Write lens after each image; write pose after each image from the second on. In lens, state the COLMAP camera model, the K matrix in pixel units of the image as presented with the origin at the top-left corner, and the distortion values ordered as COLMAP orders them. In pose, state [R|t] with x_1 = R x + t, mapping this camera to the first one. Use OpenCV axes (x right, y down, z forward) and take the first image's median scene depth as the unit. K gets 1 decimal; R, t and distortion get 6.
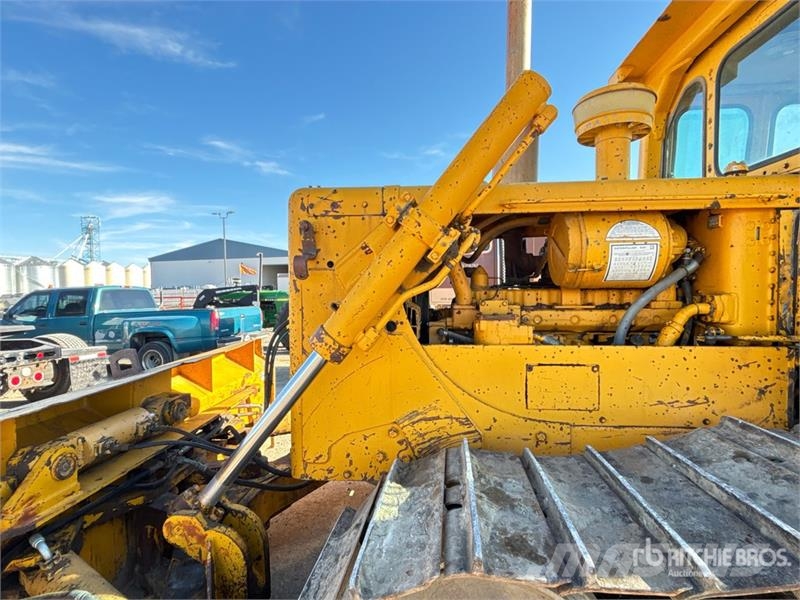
lens RADIAL K [[431.2, 0, 403.2], [0, 431.2, 299.5], [0, 0, 1]] dist [0.000678, 0.000745]
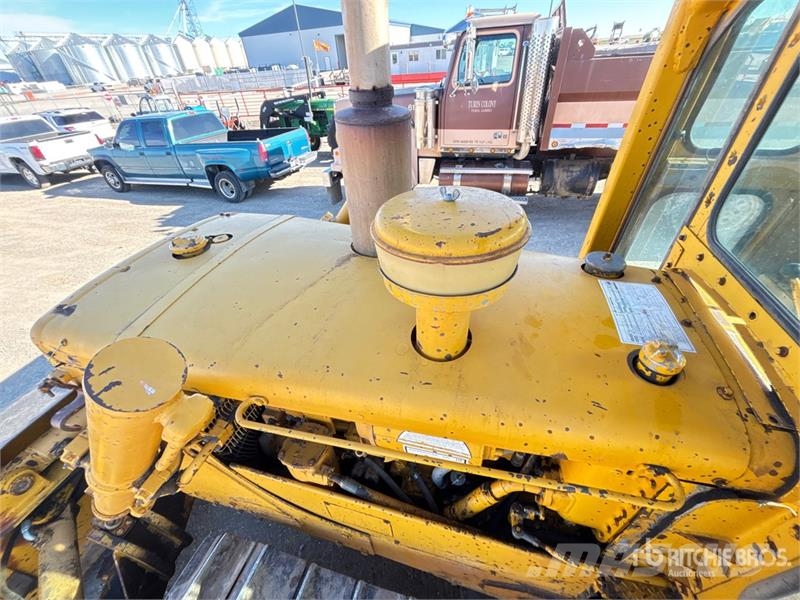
lens RADIAL K [[316.7, 0, 399.4], [0, 316.7, 302.4], [0, 0, 1]] dist [0.006156, 0.000377]
pose [[0.984651, 0.076396, -0.156924, 0.062912], [0.031391, 0.806930, 0.589812, -0.076978], [0.171686, -0.585685, 0.792147, 0.084283]]
